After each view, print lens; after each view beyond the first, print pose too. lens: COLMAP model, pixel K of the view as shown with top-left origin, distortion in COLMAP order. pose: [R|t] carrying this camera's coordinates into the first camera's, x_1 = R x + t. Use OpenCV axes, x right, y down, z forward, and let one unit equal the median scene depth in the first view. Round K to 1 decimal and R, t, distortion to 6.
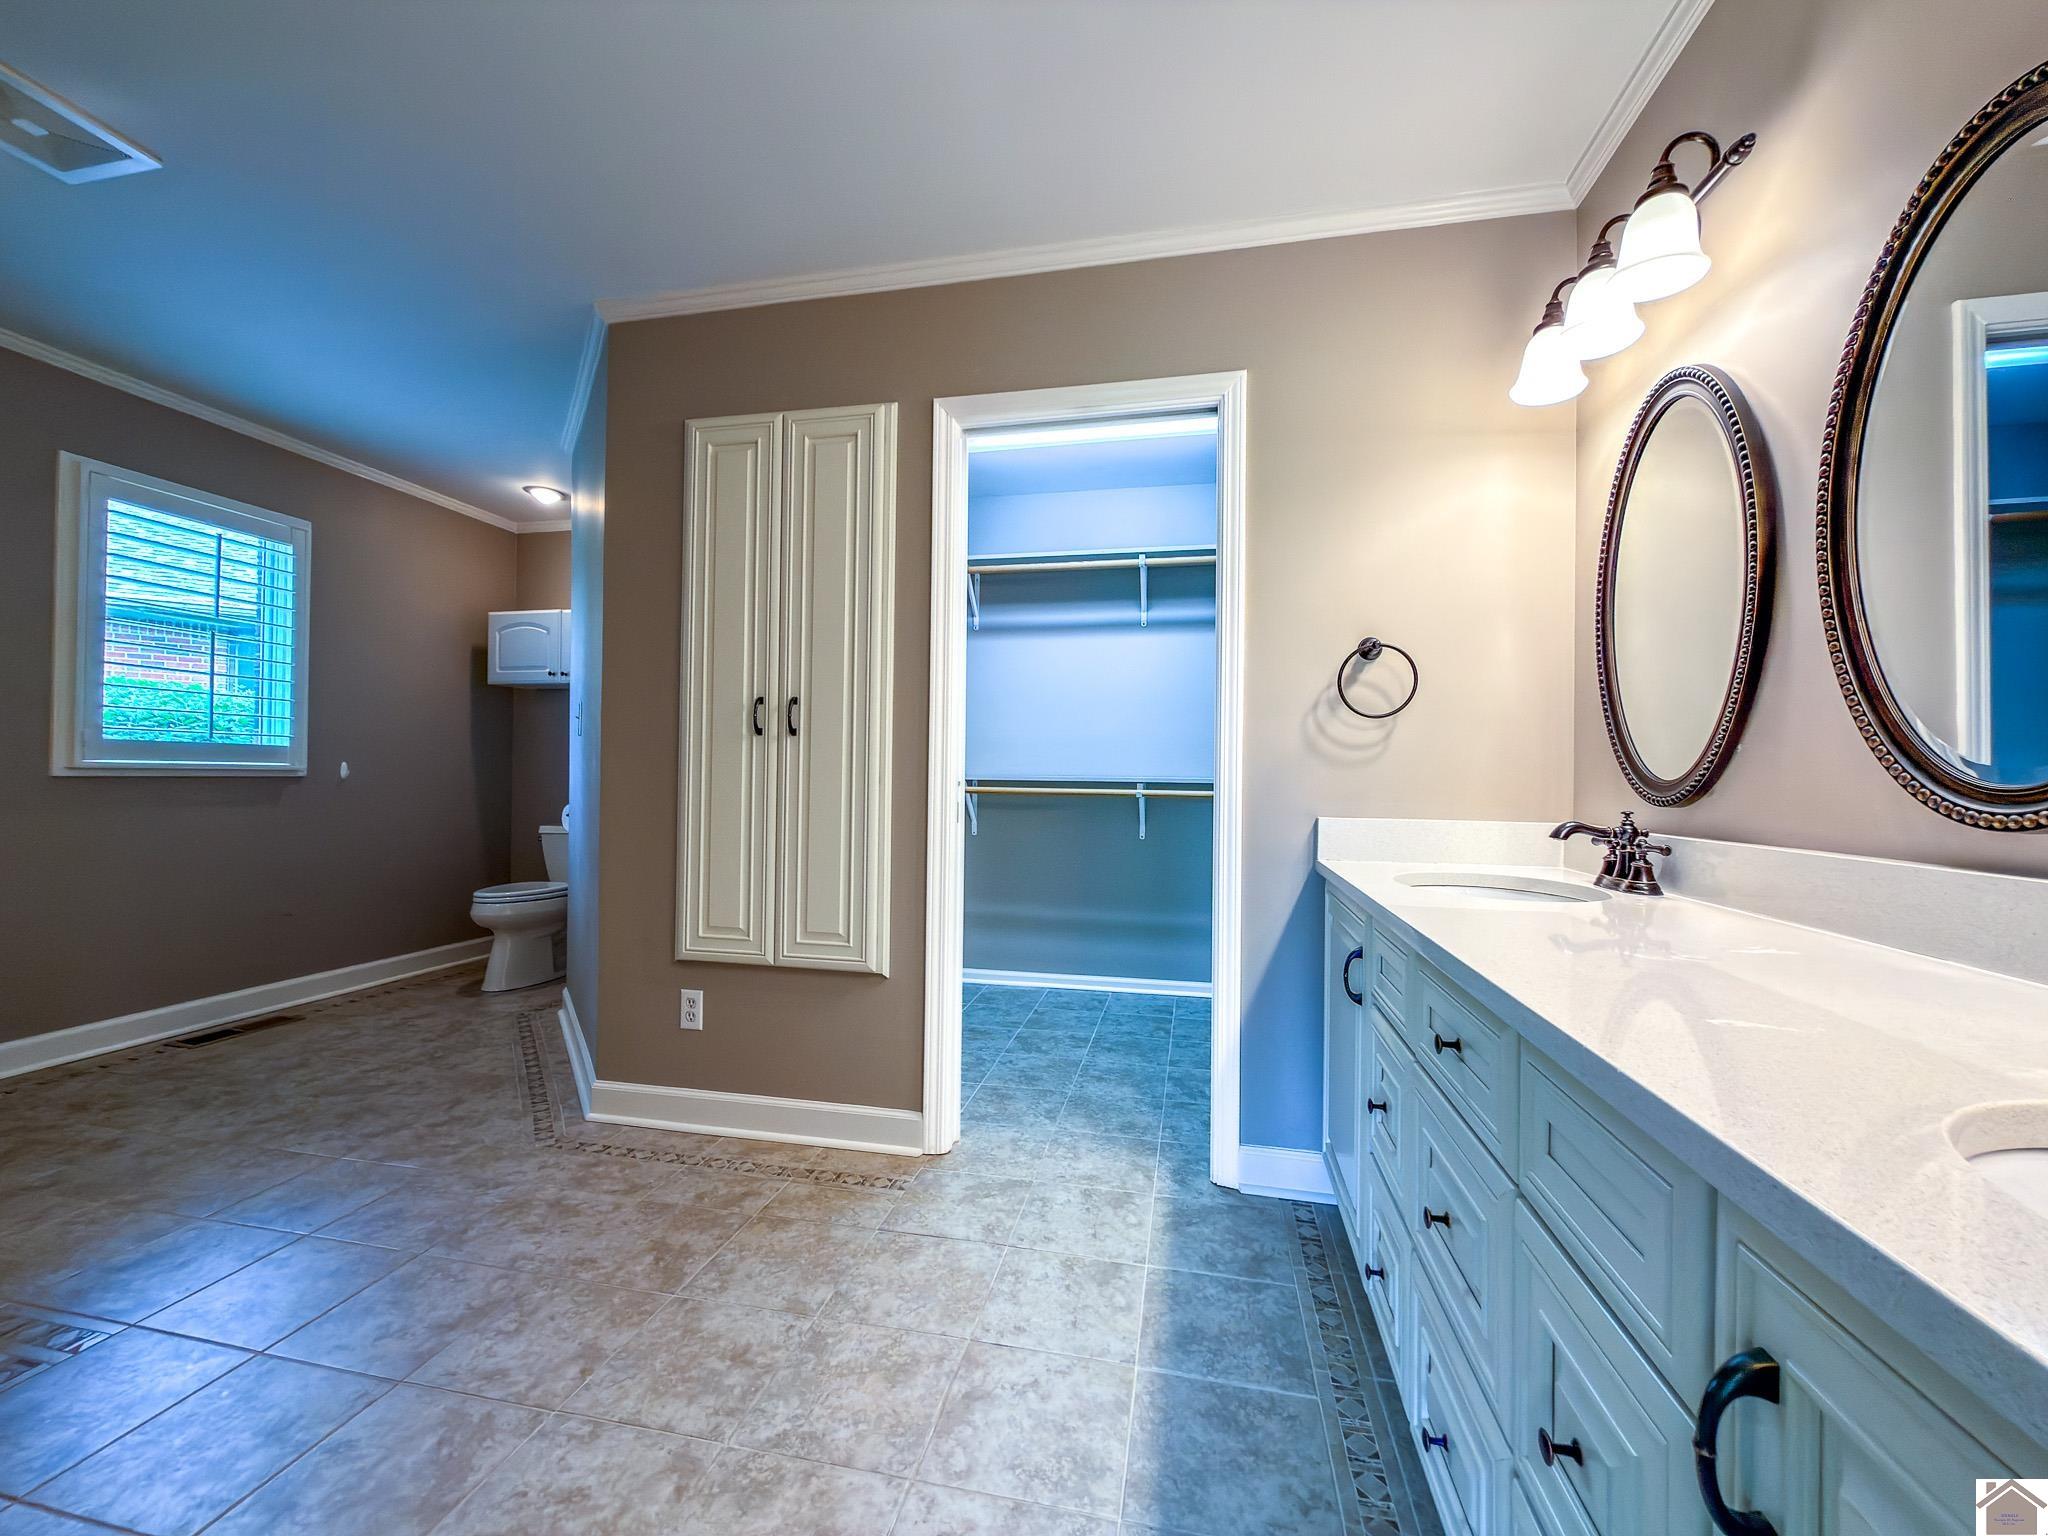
lens RADIAL K [[812.6, 0, 1022.6], [0, 812.6, 767.2], [0, 0, 1]] dist [0.003284, -0.000382]
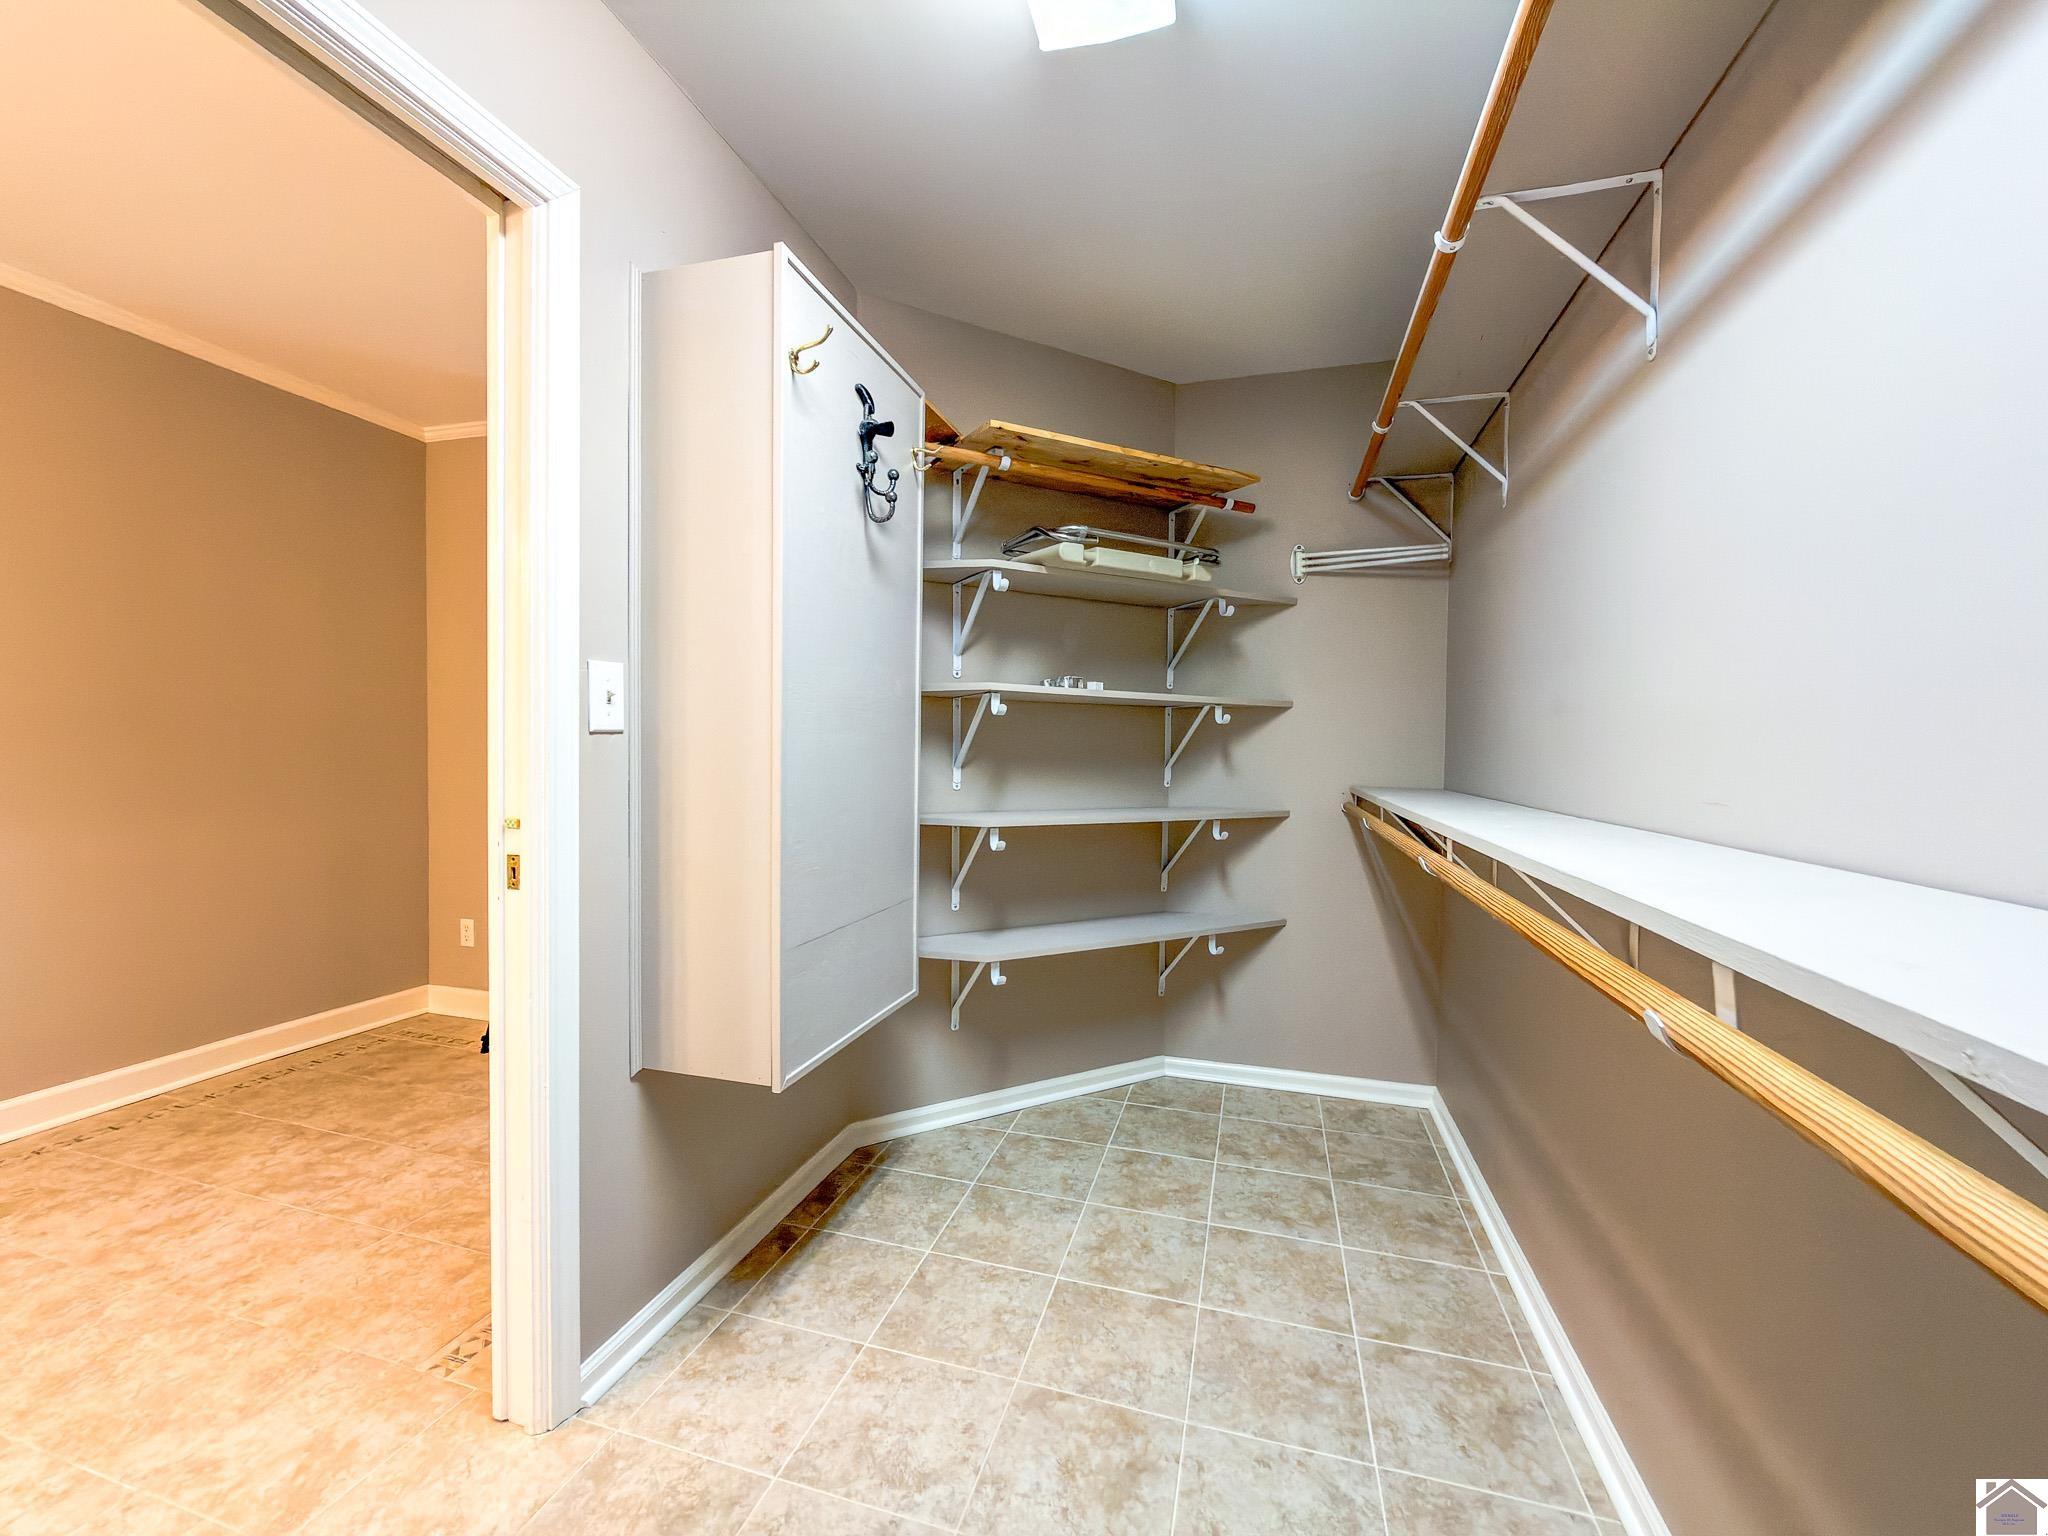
lens RADIAL K [[812.6, 0, 1023.9], [0, 812.6, 765.1], [0, 0, 1]] dist [0.003284, -0.000382]
pose [[-0.072959, 0.002224, -0.997332, 0.723219], [-0.006592, 0.999975, 0.002712, -0.038220], [0.997313, 0.006772, -0.072943, 2.113324]]
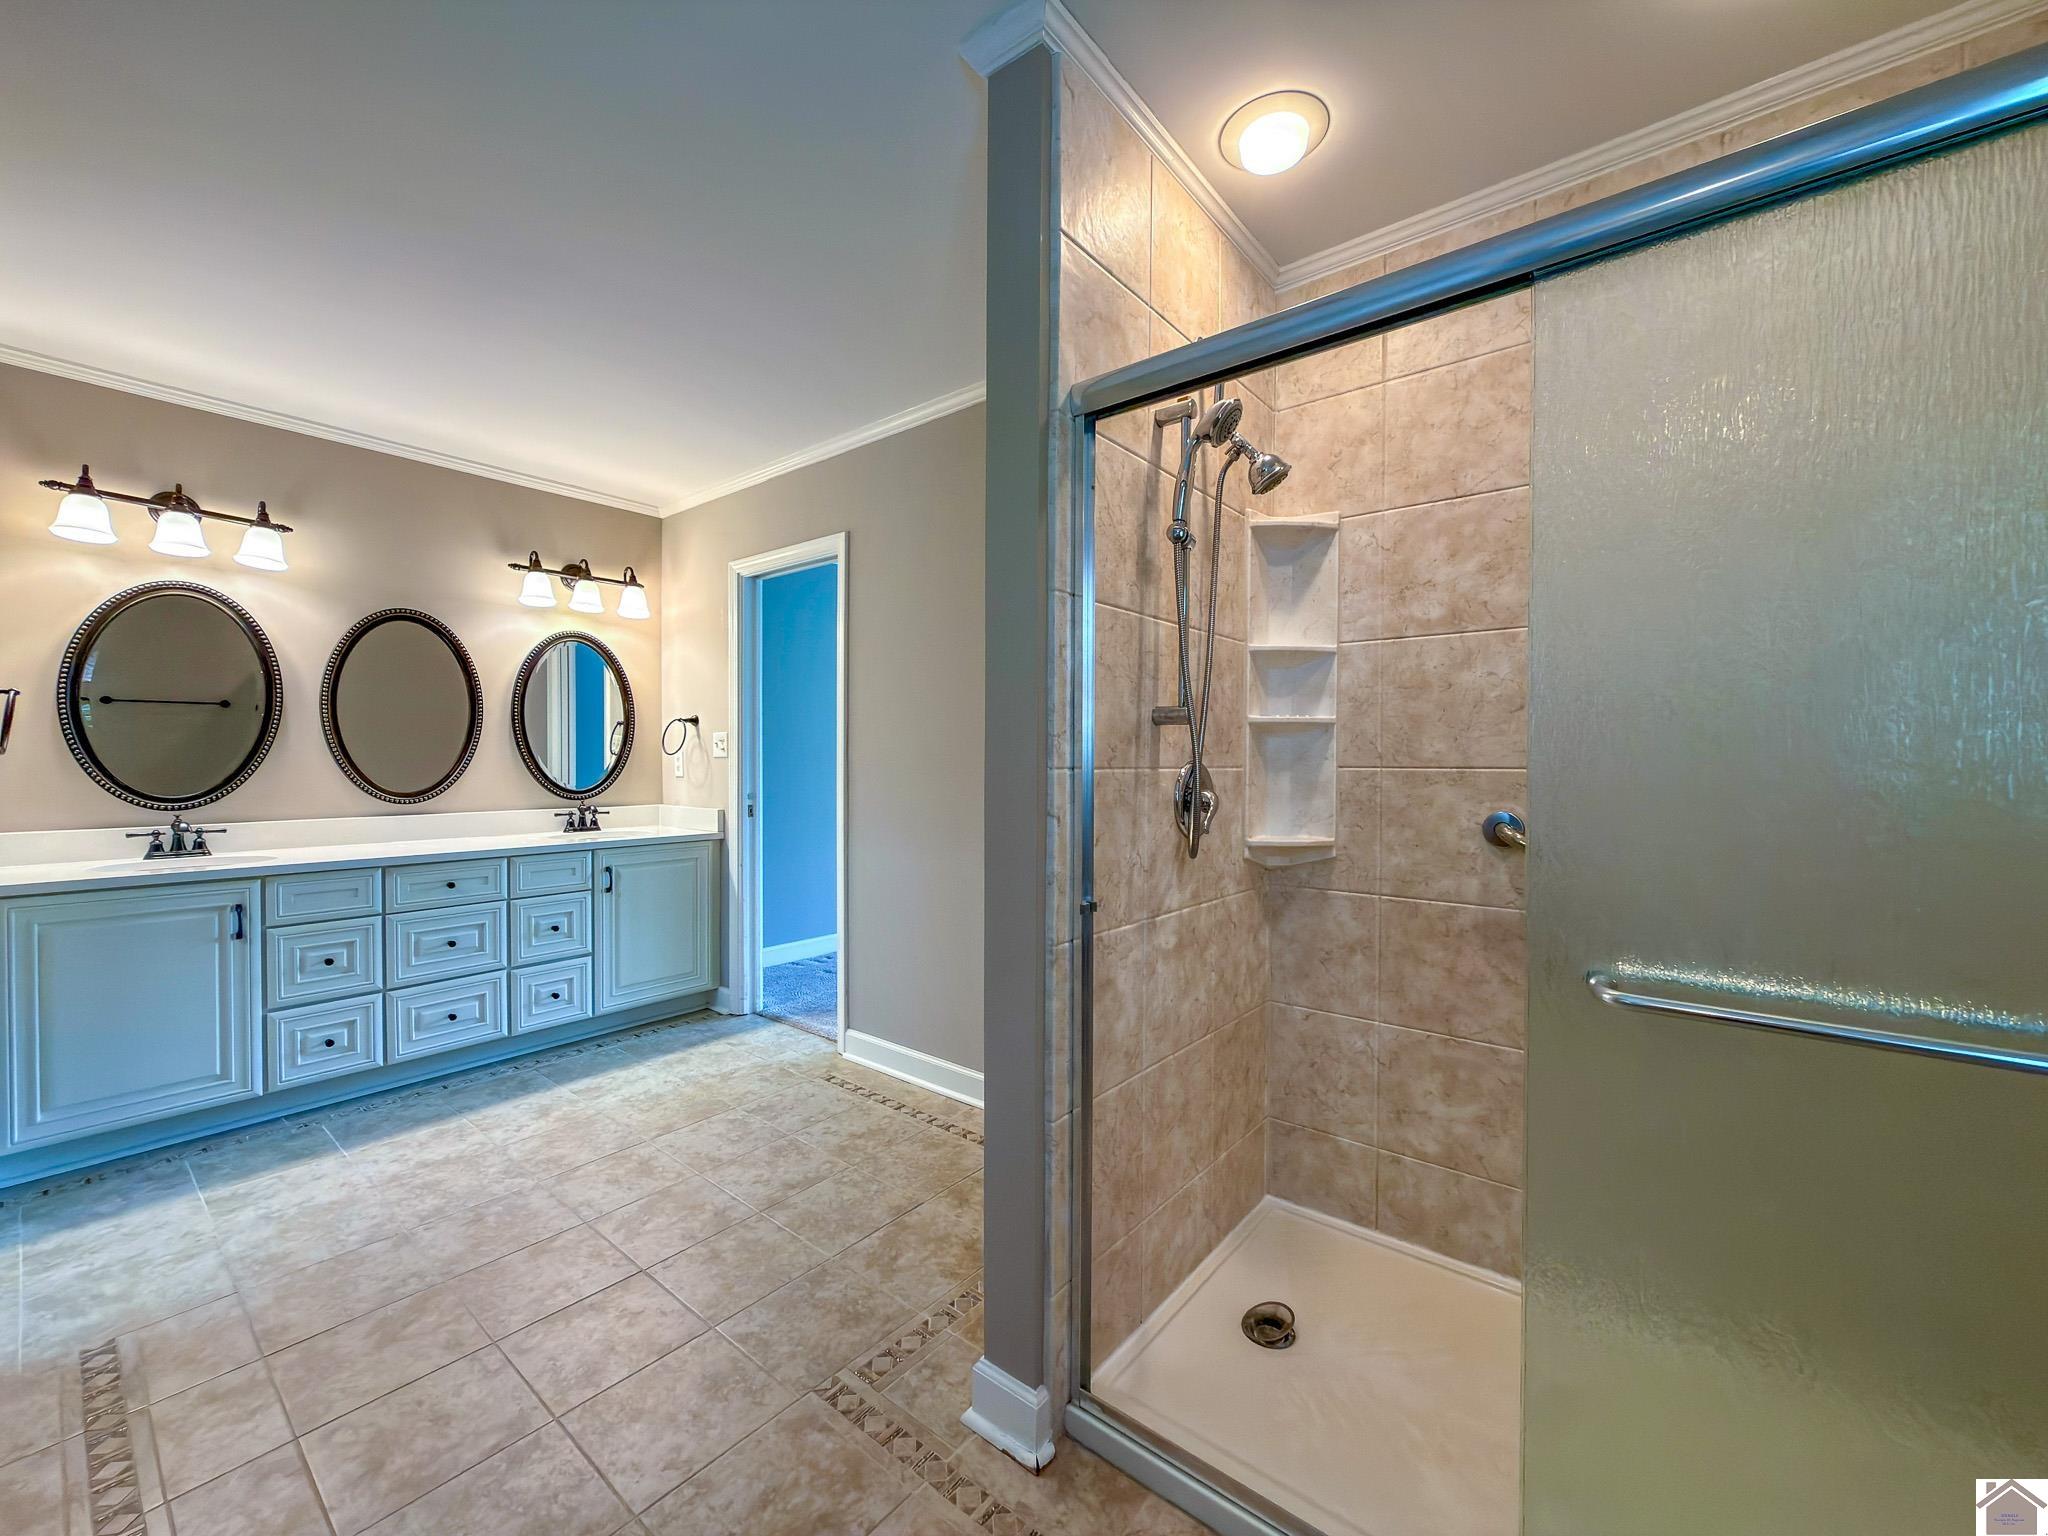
lens RADIAL K [[812.6, 0, 1022.7], [0, 812.6, 770.0], [0, 0, 1]] dist [0.003284, -0.000382]
pose [[-0.888628, -0.021855, 0.458108, -1.760293], [-0.018946, 0.999761, 0.010944, -0.102243], [-0.458238, 0.001046, -0.888829, 1.747280]]
